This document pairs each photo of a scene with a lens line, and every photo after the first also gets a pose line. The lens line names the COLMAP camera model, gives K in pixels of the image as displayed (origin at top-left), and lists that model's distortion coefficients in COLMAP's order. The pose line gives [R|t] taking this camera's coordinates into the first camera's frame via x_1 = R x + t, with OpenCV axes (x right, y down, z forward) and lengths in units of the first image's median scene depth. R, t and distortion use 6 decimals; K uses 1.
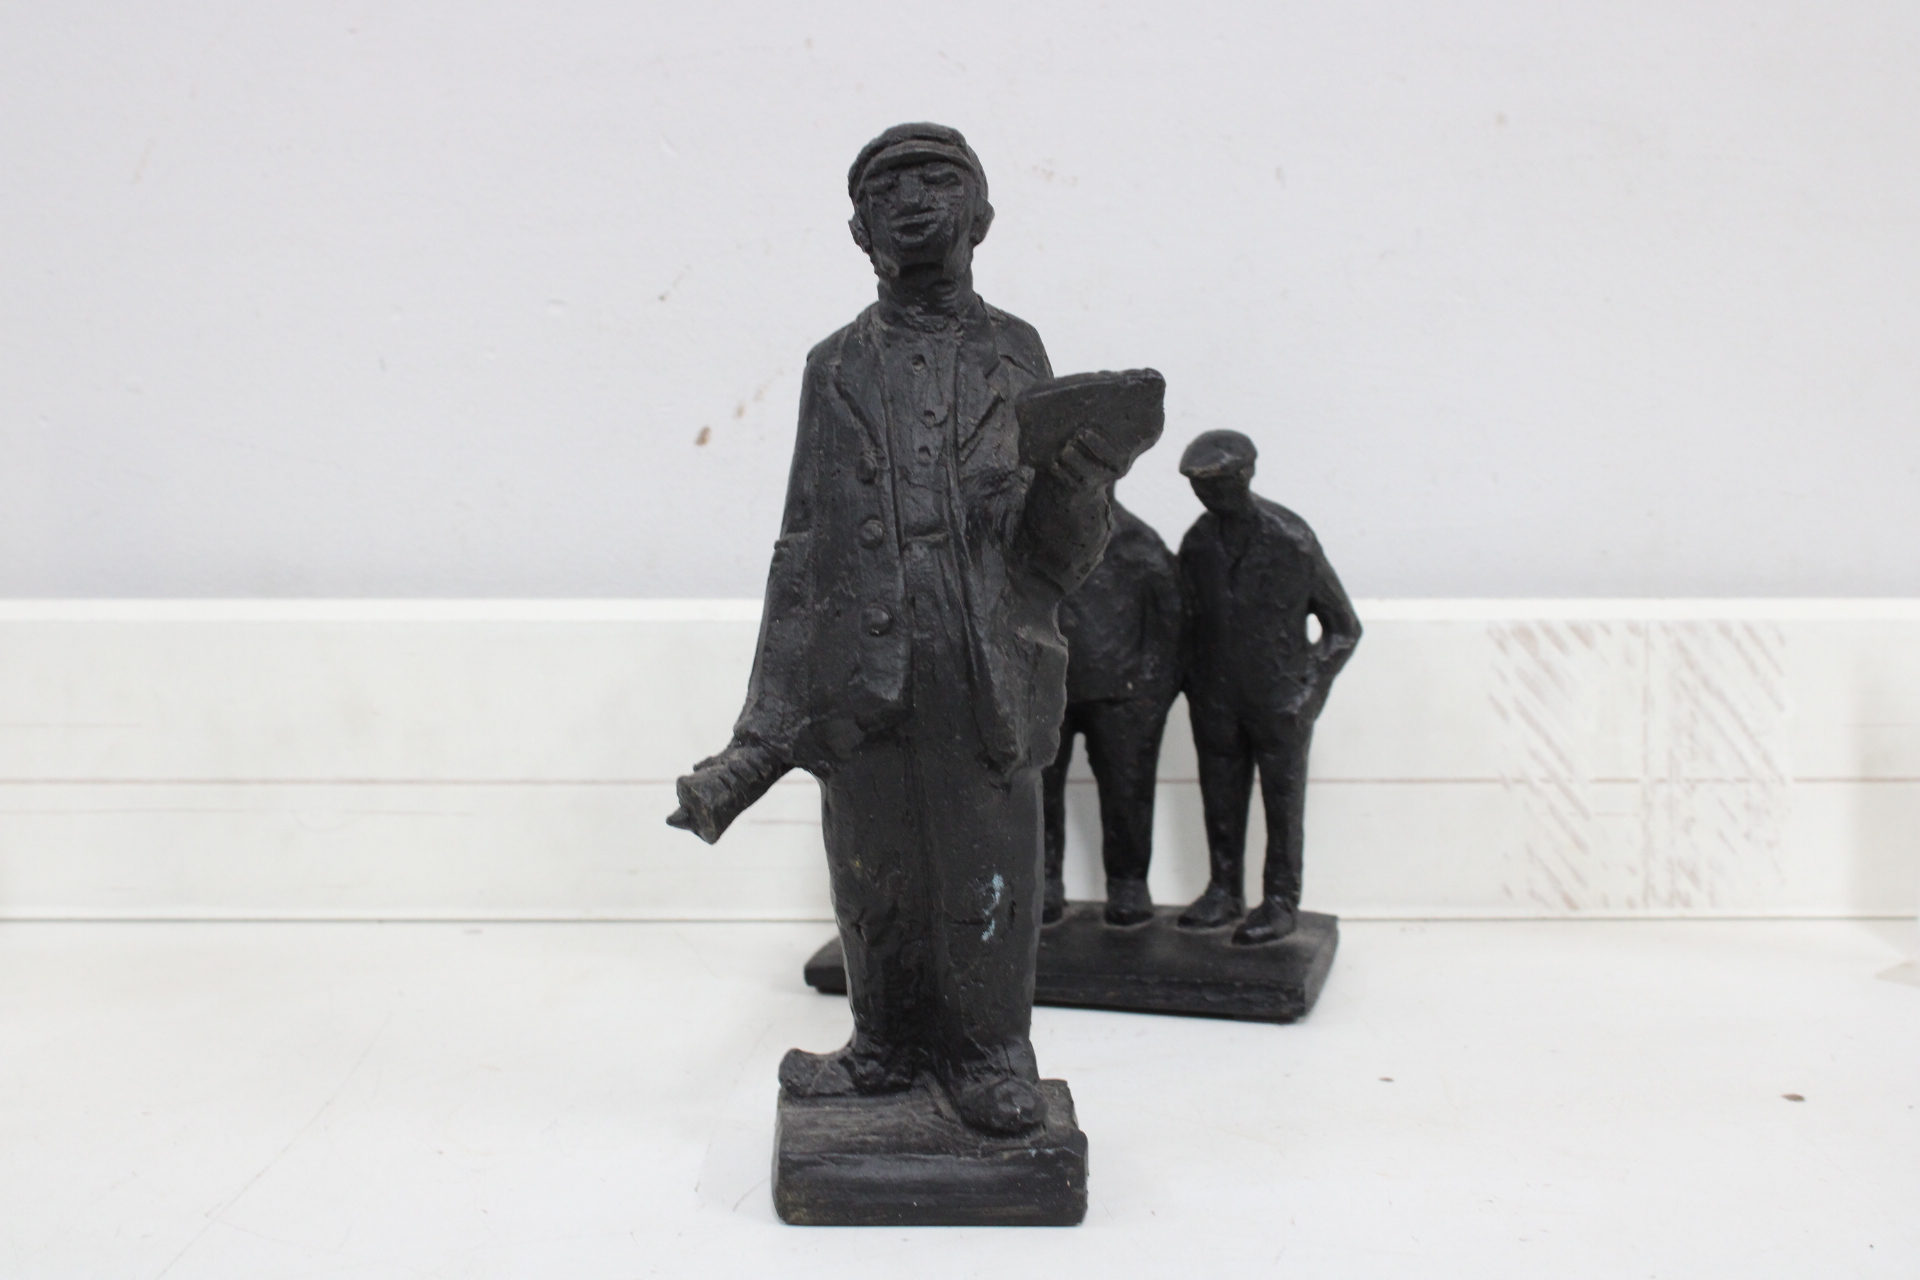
lens RADIAL K [[2775.6, 0, 965.8], [0, 2775.6, 683.3], [0, 0, 1]] dist [-0.004830, -0.002520]
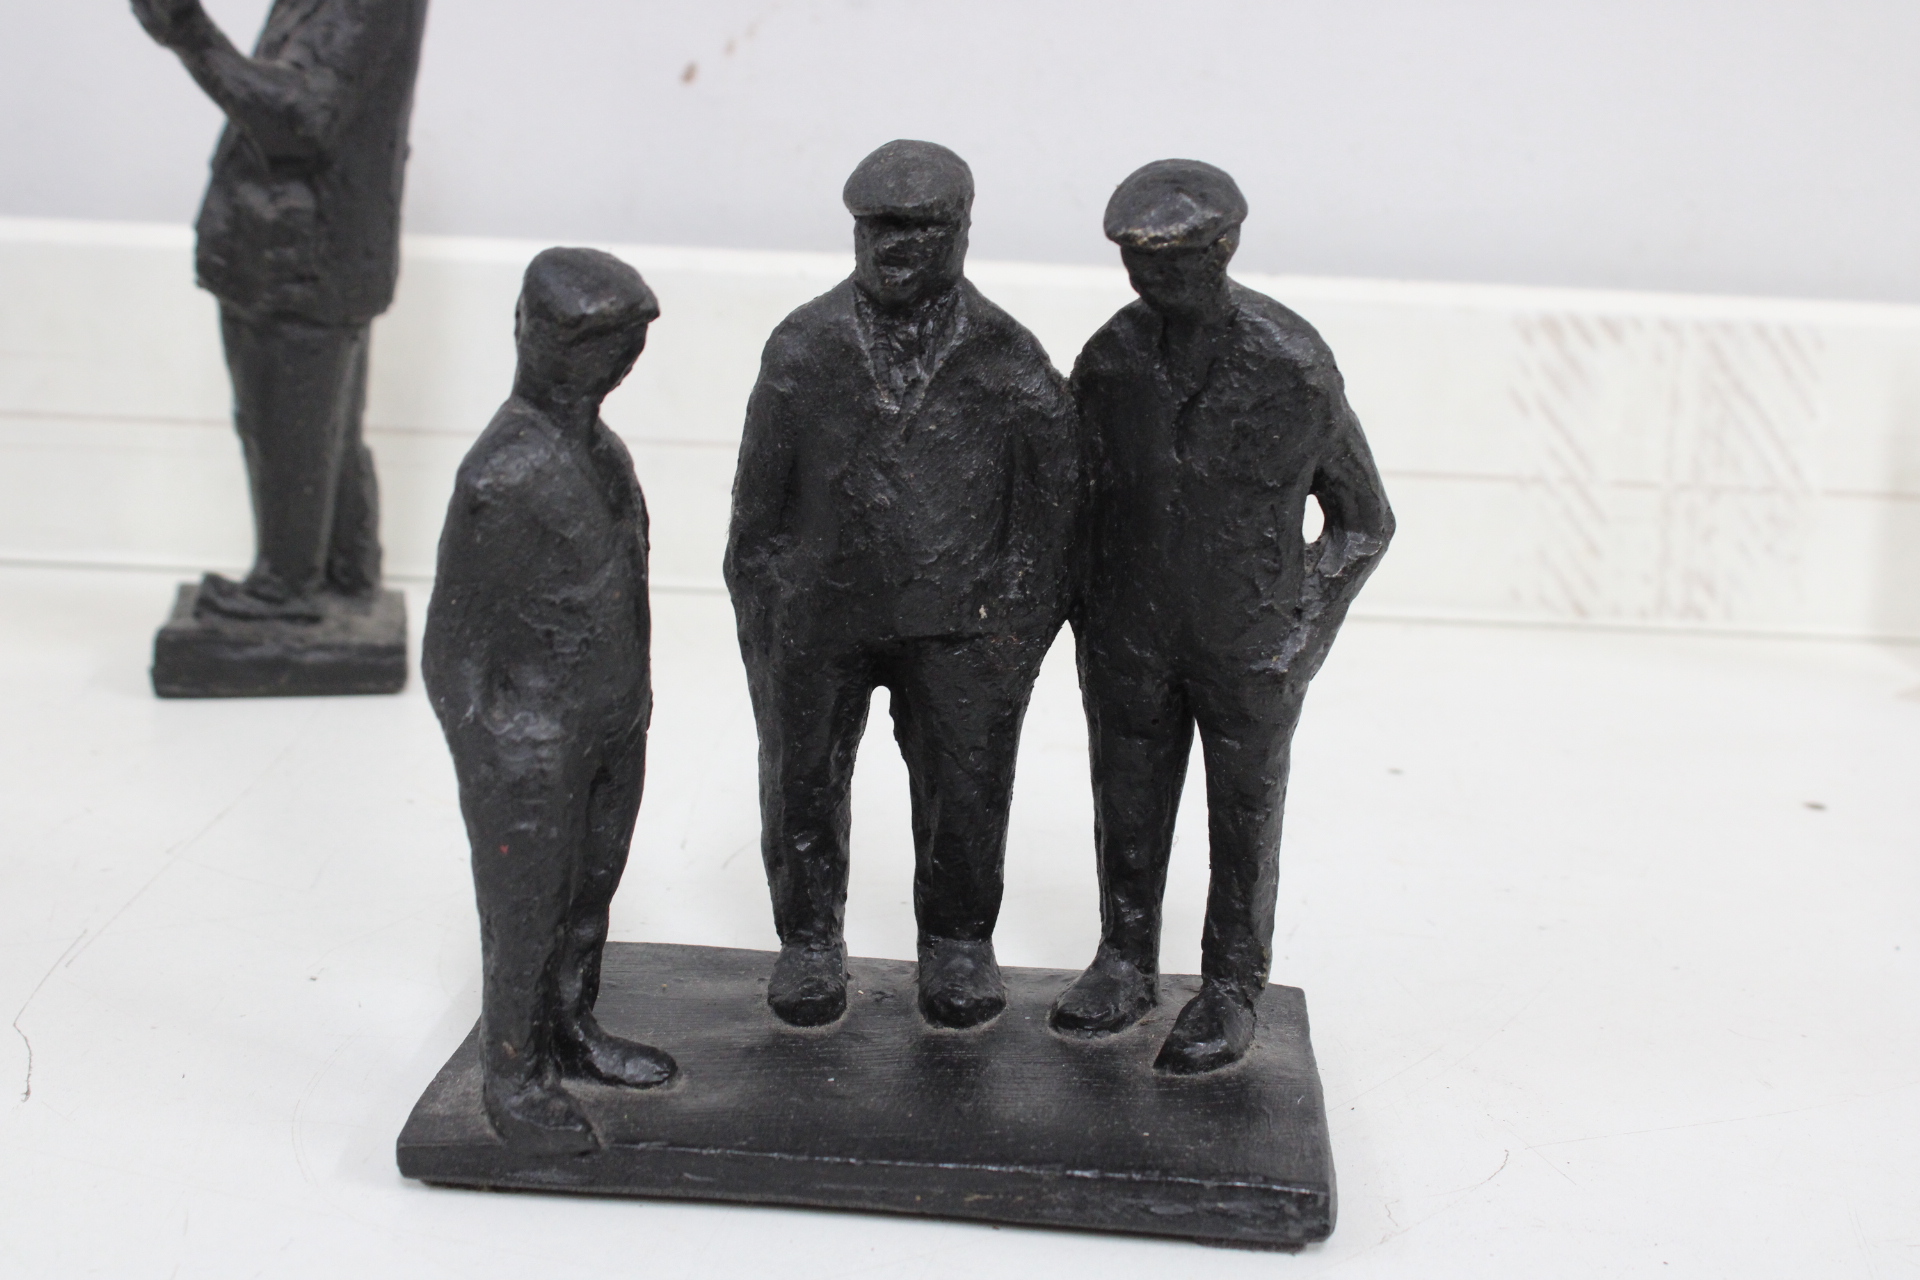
lens RADIAL K [[2808.7, 0, 960.0], [0, 2808.7, 640.0], [0, 0, 1]] dist [-0.029354, -0.043380]
pose [[0.998834, 0.048285, 0.000375, 0.005686], [-0.048047, 0.993090, 0.107065, -0.005457], [0.004797, -0.106959, 0.994252, 0.047524]]
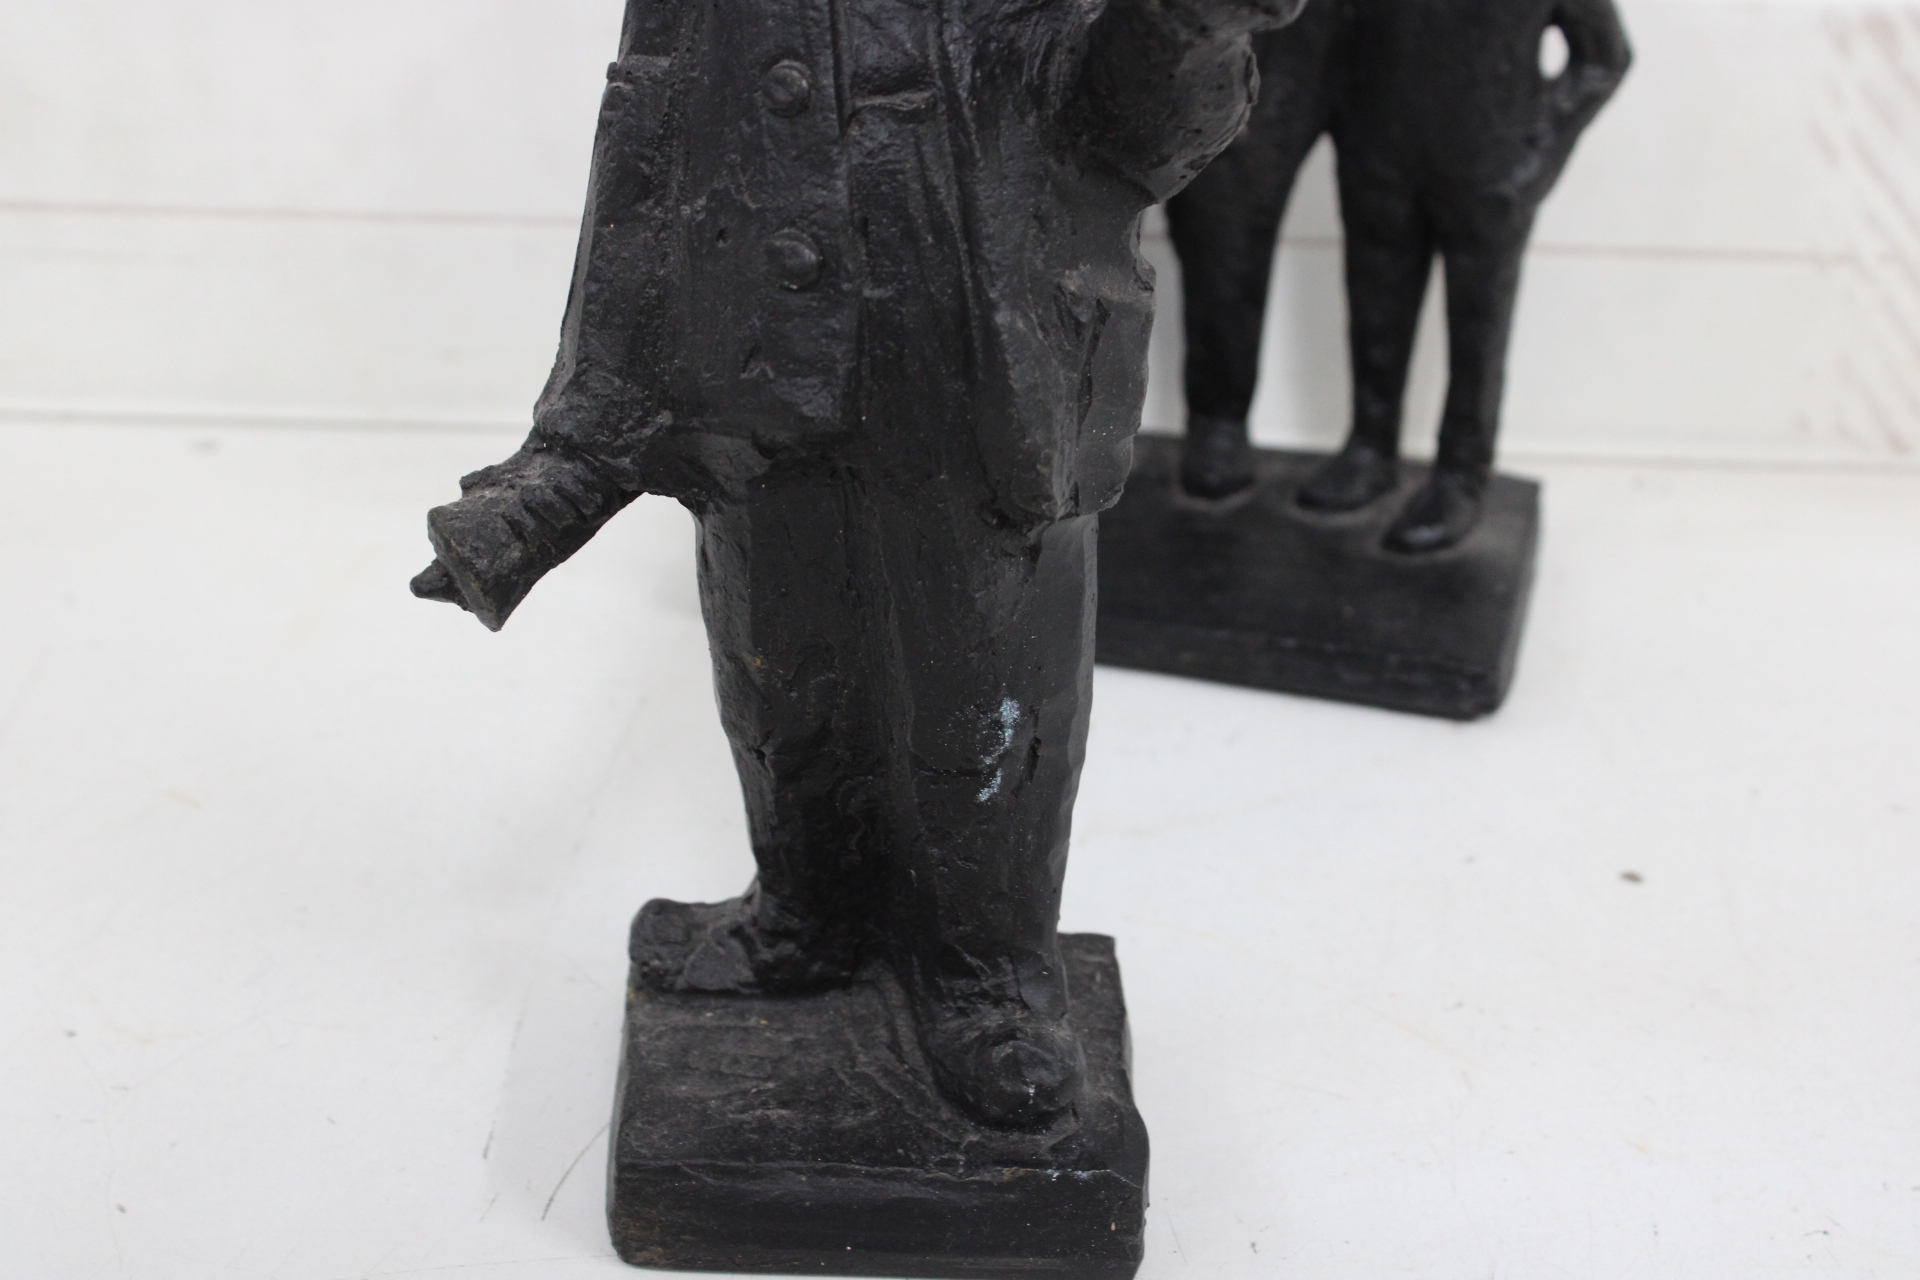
lens RADIAL K [[3058.7, 0, 960.0], [0, 3058.7, 640.0], [0, 0, 1]] dist [-0.017626, 0.171027]
pose [[0.999505, 0.031413, -0.001822, 0.002269], [-0.029236, 0.948535, 0.315320, -0.133408], [0.011633, -0.315111, 0.948984, 0.420929]]
